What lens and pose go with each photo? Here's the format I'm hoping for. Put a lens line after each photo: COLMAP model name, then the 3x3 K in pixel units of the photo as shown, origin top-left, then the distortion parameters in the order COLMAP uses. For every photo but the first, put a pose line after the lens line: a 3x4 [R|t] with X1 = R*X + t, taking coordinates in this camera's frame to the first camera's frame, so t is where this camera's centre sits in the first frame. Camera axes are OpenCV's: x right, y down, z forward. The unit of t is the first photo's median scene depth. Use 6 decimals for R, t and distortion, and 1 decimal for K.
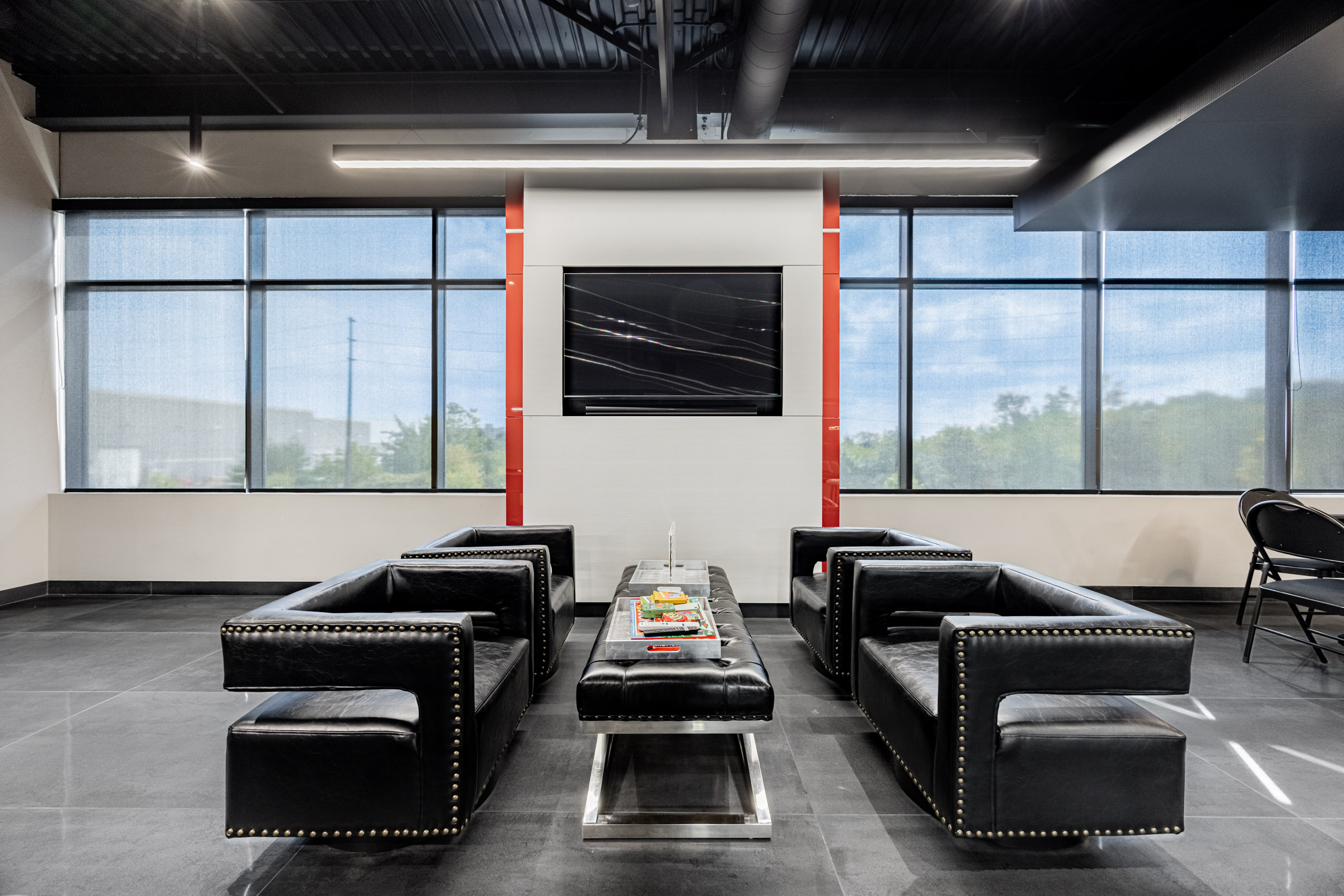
lens RADIAL K [[510.4, 0, 648.3], [0, 510.4, 443.1], [0, 0, 1]] dist [0.000185, 0.000363]
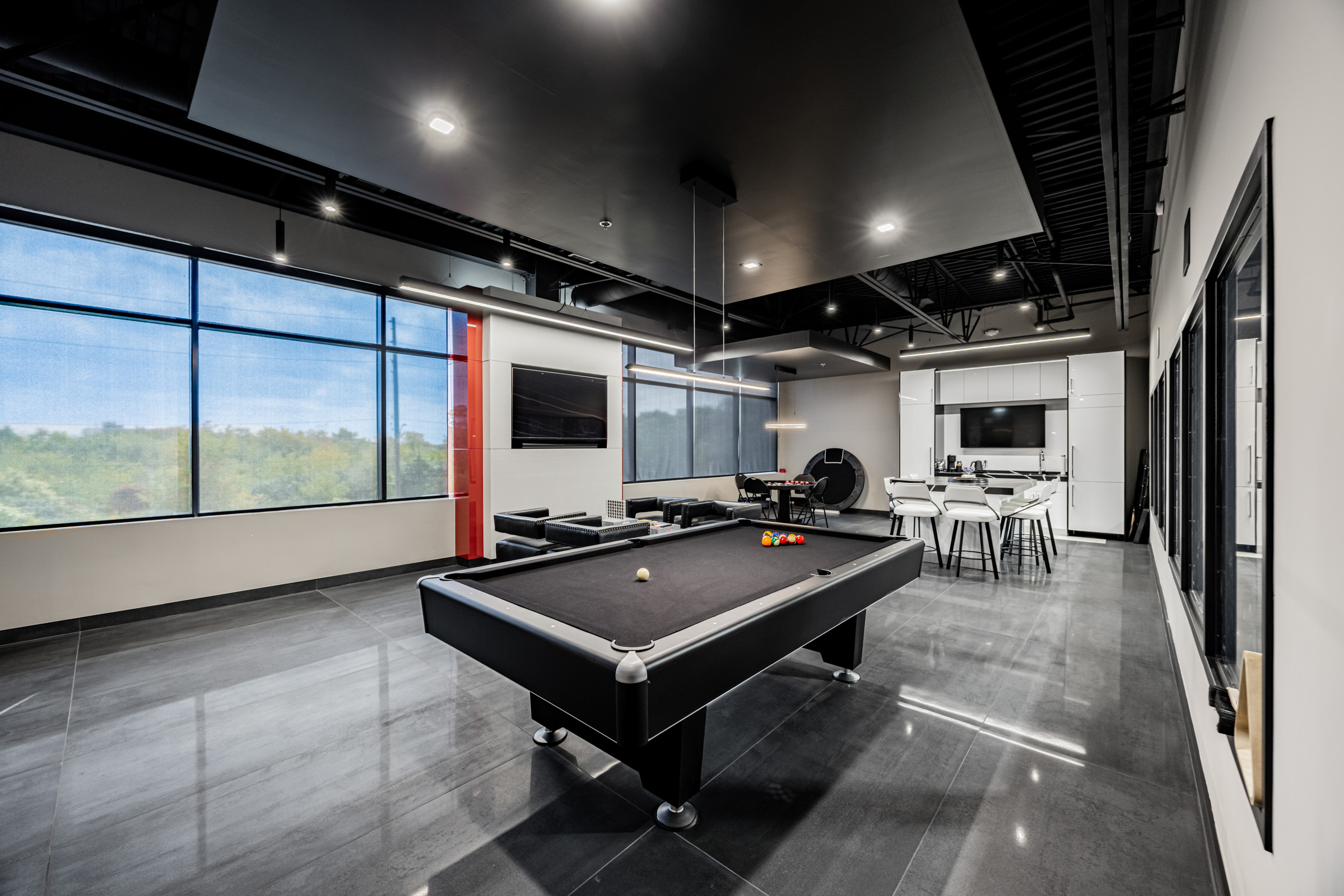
lens RADIAL K [[513.8, 0, 673.2], [0, 513.8, 445.7], [0, 0, 1]] dist [-0.001592, -0.000050]
pose [[0.665644, -0.000435, 0.746269, -0.924026], [-0.008967, 0.999923, 0.008581, -0.068981], [-0.746216, -0.012403, 0.665589, -0.488138]]
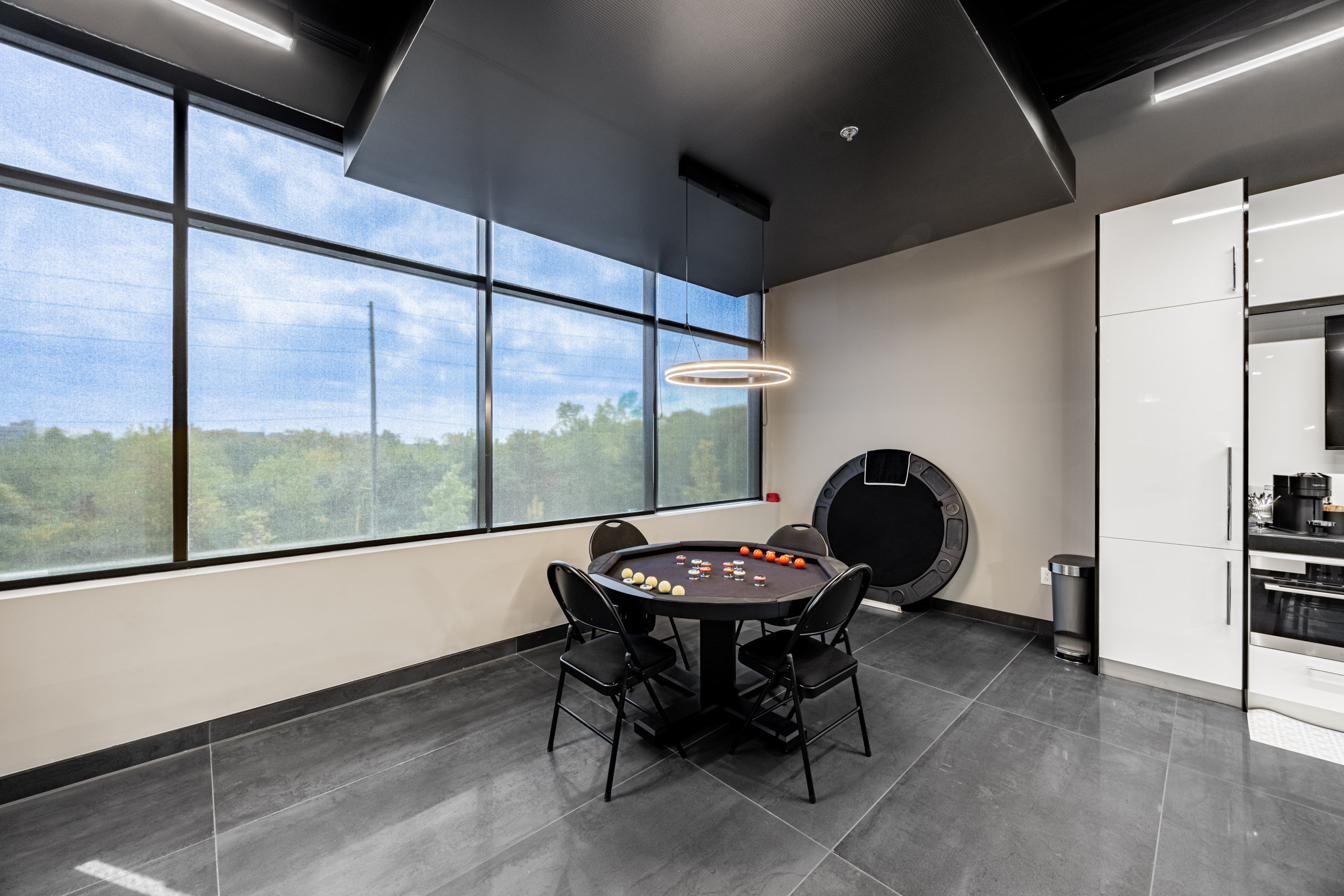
lens RADIAL K [[510.4, 0, 668.6], [0, 510.4, 446.9], [0, 0, 1]] dist [0.000185, 0.000363]
pose [[0.731427, -0.000358, 0.681920, 0.516767], [-0.008130, 0.999924, 0.009245, -0.053488], [-0.681871, -0.012307, 0.731369, 0.174917]]
